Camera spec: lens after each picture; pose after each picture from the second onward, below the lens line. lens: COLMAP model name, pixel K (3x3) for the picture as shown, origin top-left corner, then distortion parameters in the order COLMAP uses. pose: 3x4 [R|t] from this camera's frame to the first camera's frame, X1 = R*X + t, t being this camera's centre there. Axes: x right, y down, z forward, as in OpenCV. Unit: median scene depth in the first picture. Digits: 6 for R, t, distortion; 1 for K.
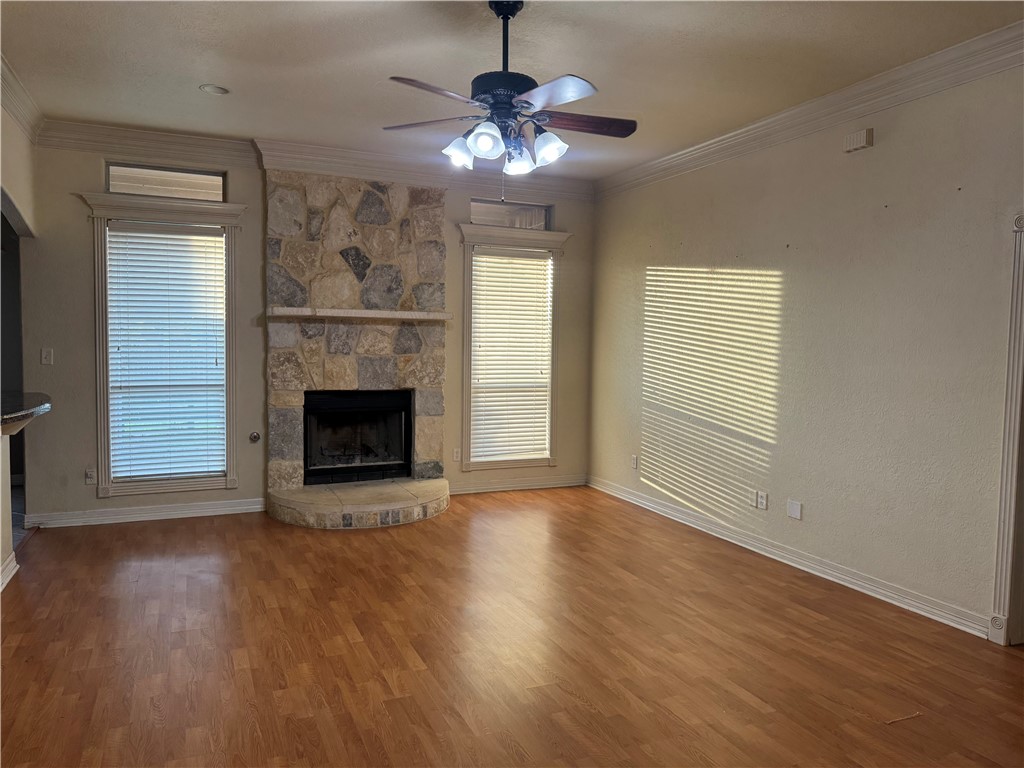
lens RADIAL K [[725.1, 0, 510.7], [0, 725.1, 376.5], [0, 0, 1]] dist [0.055950, -0.064784]
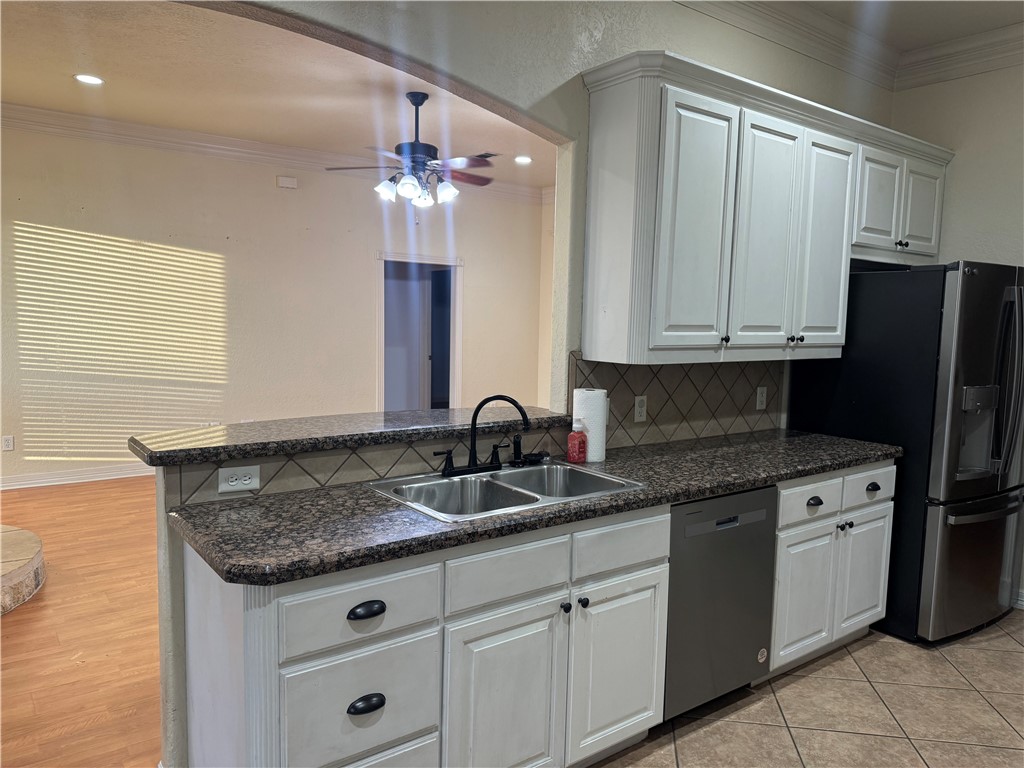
lens RADIAL K [[725.1, 0, 513.2], [0, 725.1, 379.2], [0, 0, 1]] dist [0.055950, -0.064784]
pose [[-0.228489, -0.110187, 0.967291, -1.213654], [0.028680, 0.992381, 0.119820, -0.070587], [-0.973124, 0.055120, -0.223588, 0.888458]]
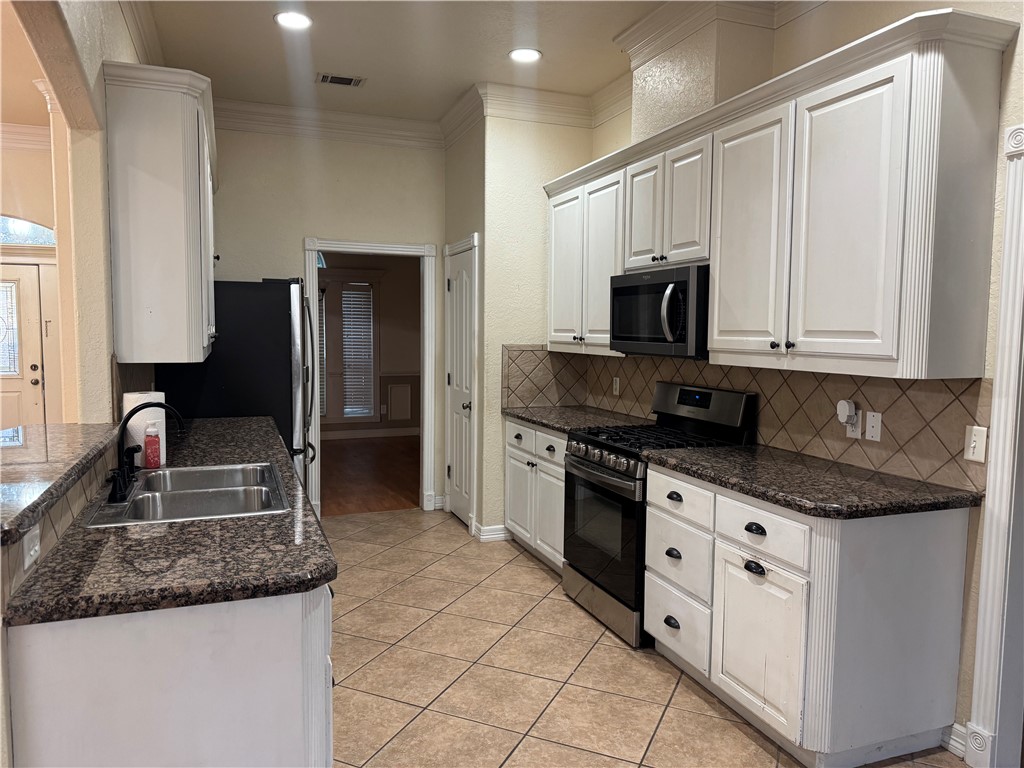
lens RADIAL K [[725.1, 0, 515.1], [0, 725.1, 378.9], [0, 0, 1]] dist [0.055950, -0.064784]
pose [[-0.998442, -0.031554, 0.046013, -0.949411], [-0.025622, 0.991921, 0.124240, -0.081297], [-0.049561, 0.122867, -0.991185, 1.296619]]
